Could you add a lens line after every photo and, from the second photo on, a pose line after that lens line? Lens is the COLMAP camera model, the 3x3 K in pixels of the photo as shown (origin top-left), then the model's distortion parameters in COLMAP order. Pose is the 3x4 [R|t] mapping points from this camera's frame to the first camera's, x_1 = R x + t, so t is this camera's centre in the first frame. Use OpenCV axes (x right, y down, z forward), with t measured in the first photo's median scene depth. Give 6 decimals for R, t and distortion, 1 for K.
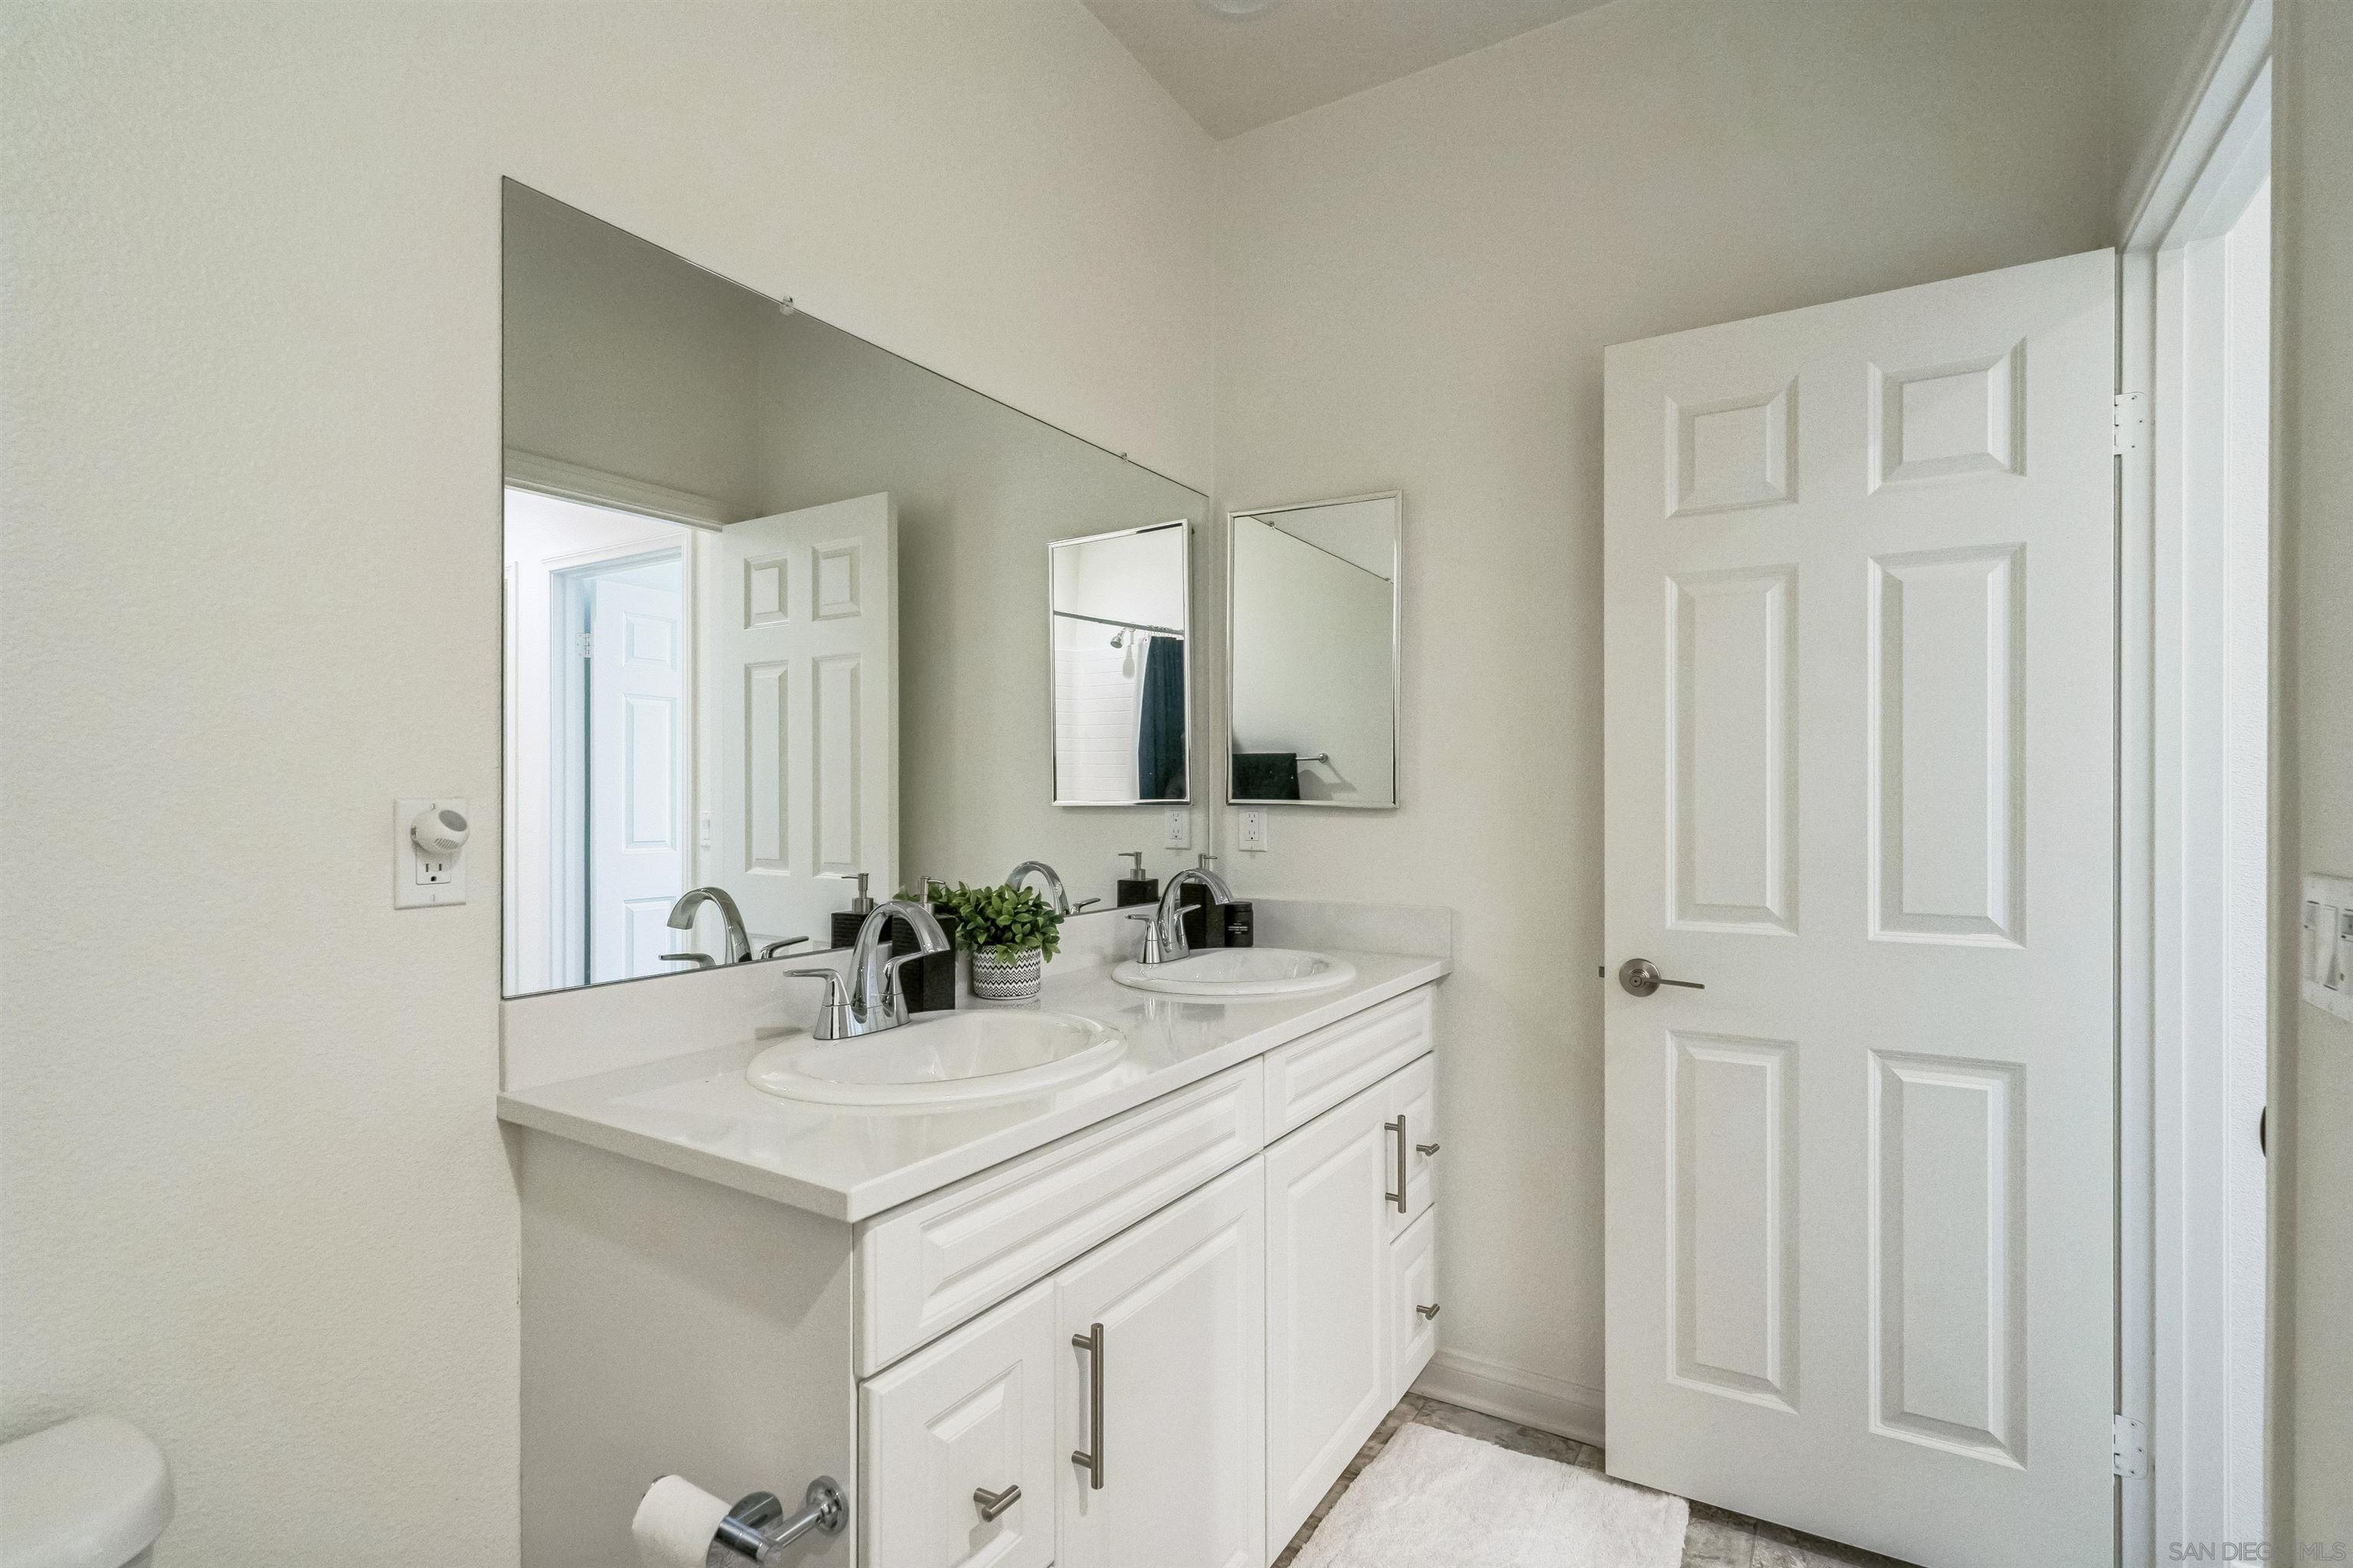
lens RADIAL K [[1103.0, 0, 1165.4], [0, 1103.0, 812.9], [0, 0, 1]] dist [-0.002414, 0.000564]
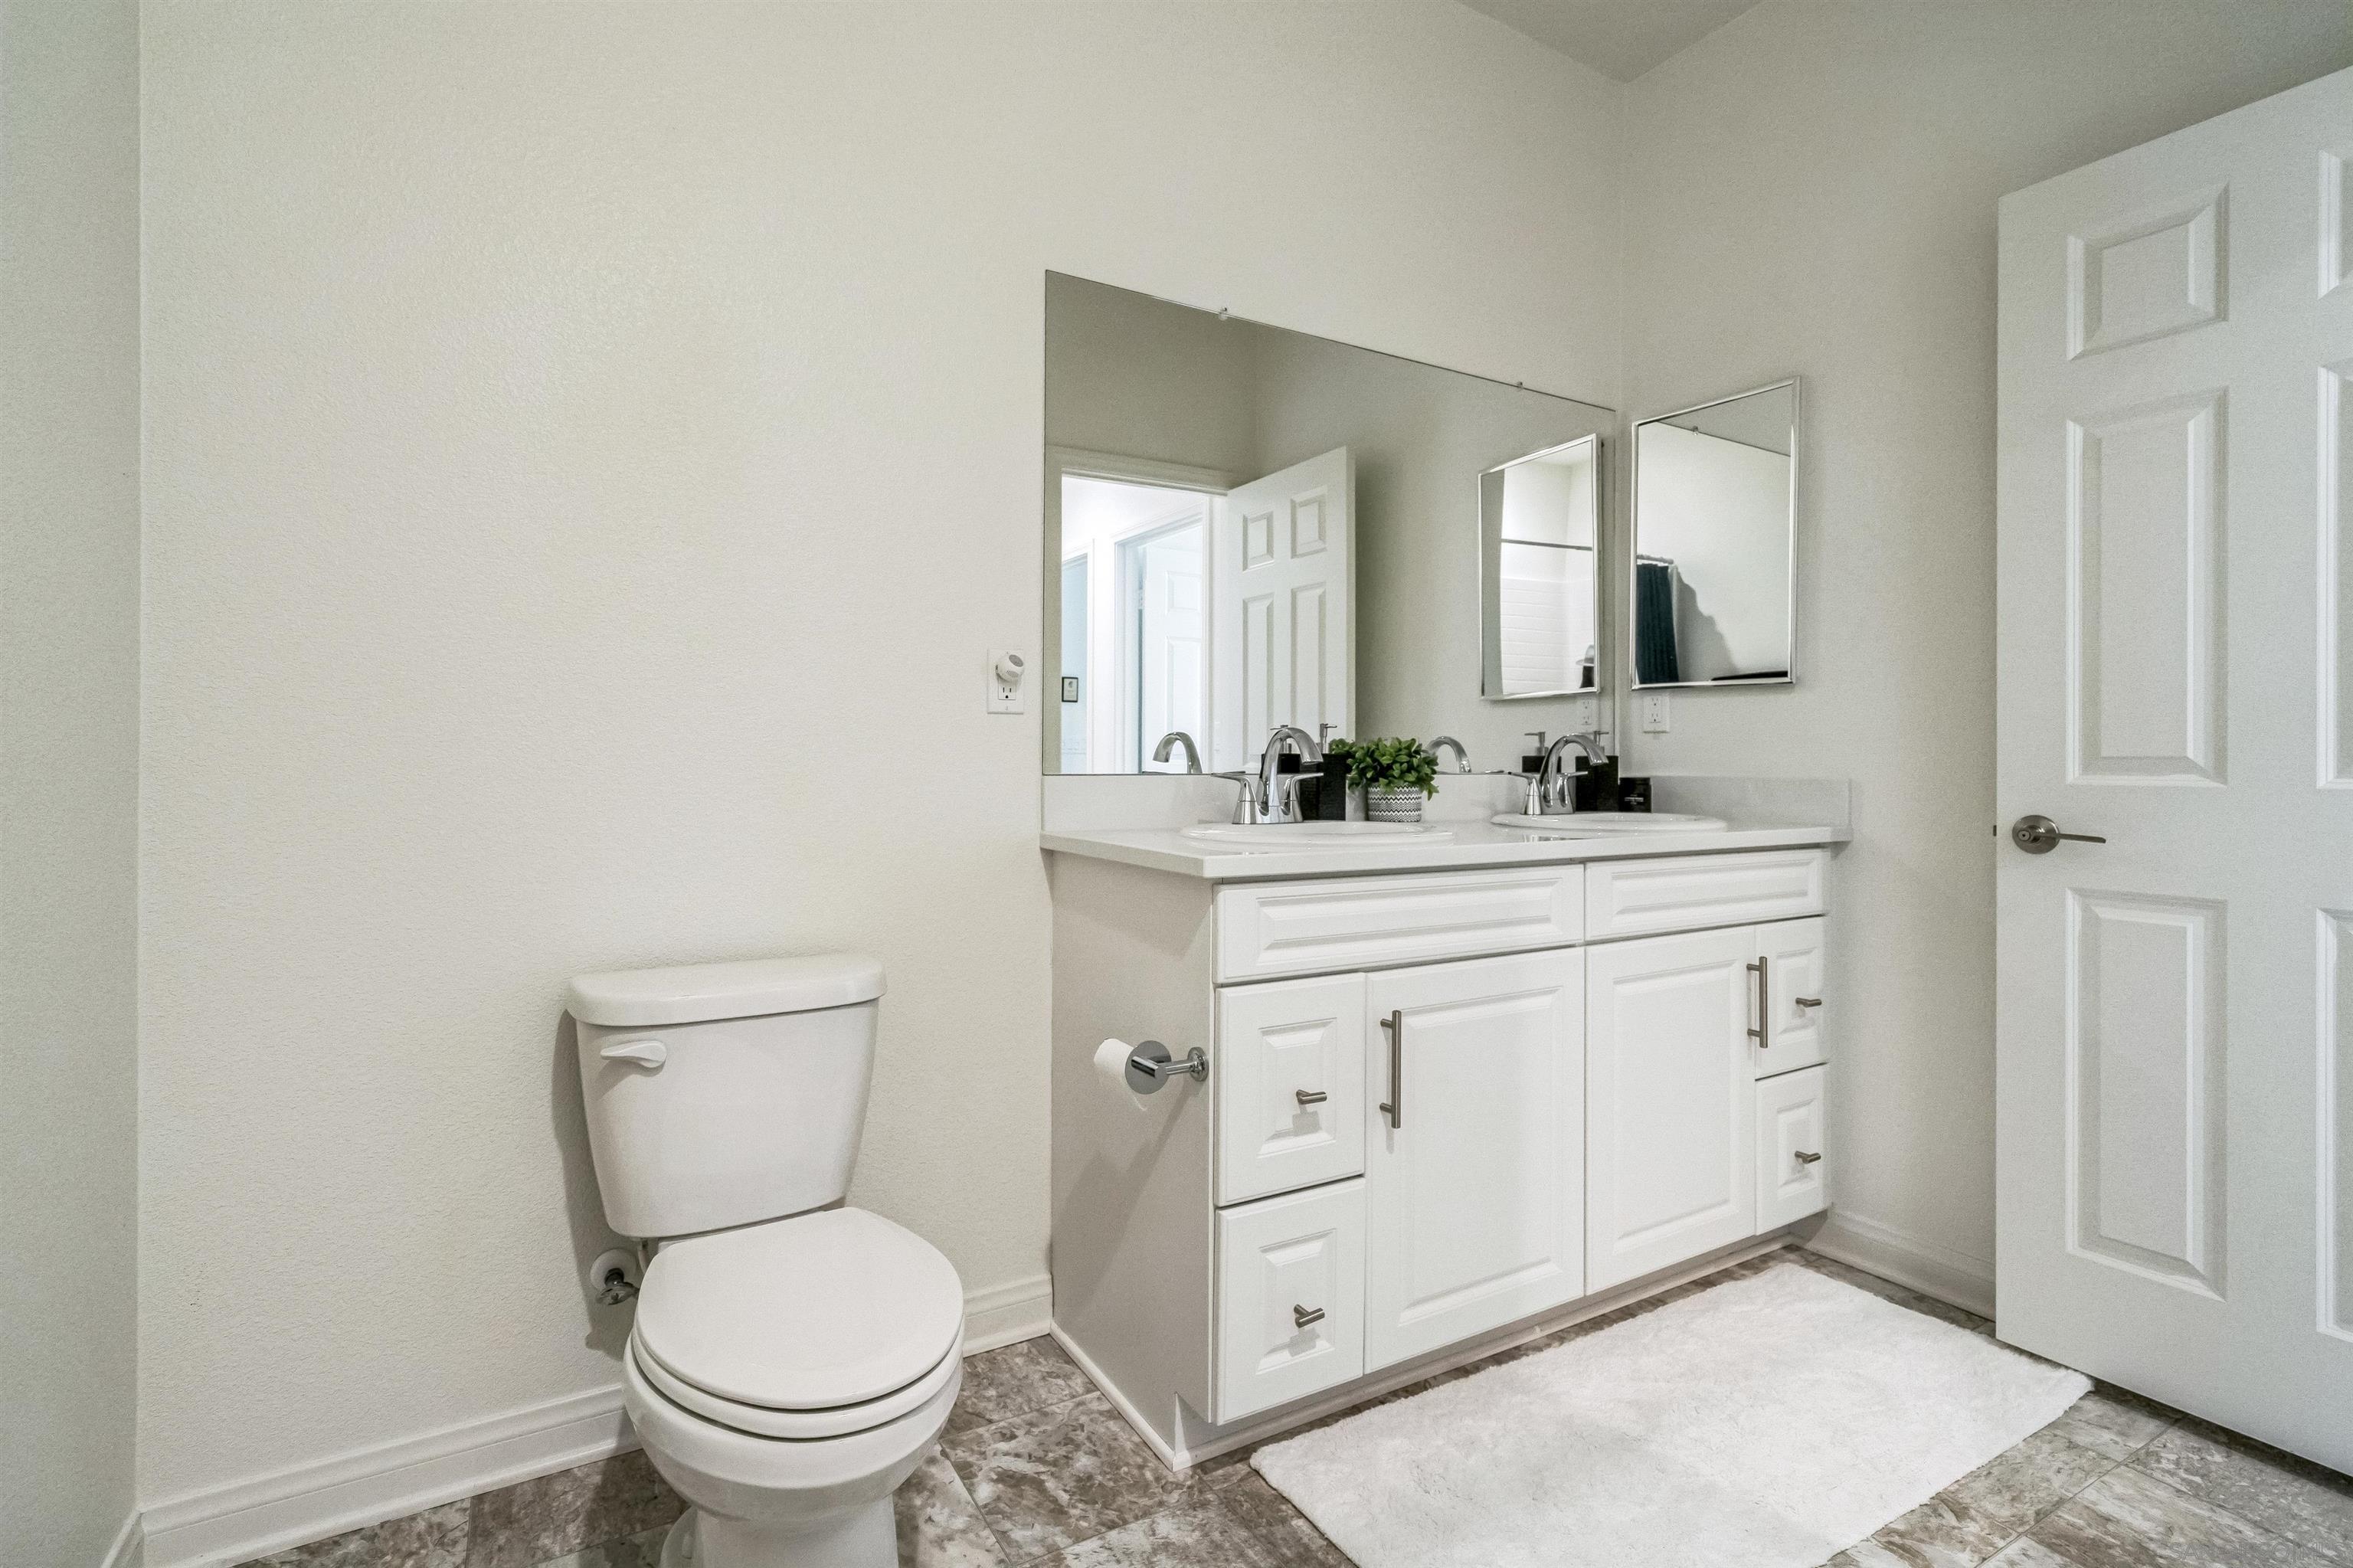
lens RADIAL K [[1095.2, 0, 1188.0], [0, 1095.2, 786.3], [0, 0, 1]] dist [0.001535, 0.001306]
pose [[0.890486, 0.011276, -0.454871, 0.209075], [-0.009012, 0.999934, 0.007146, 0.110113], [0.454921, -0.002264, 0.890529, -0.221762]]
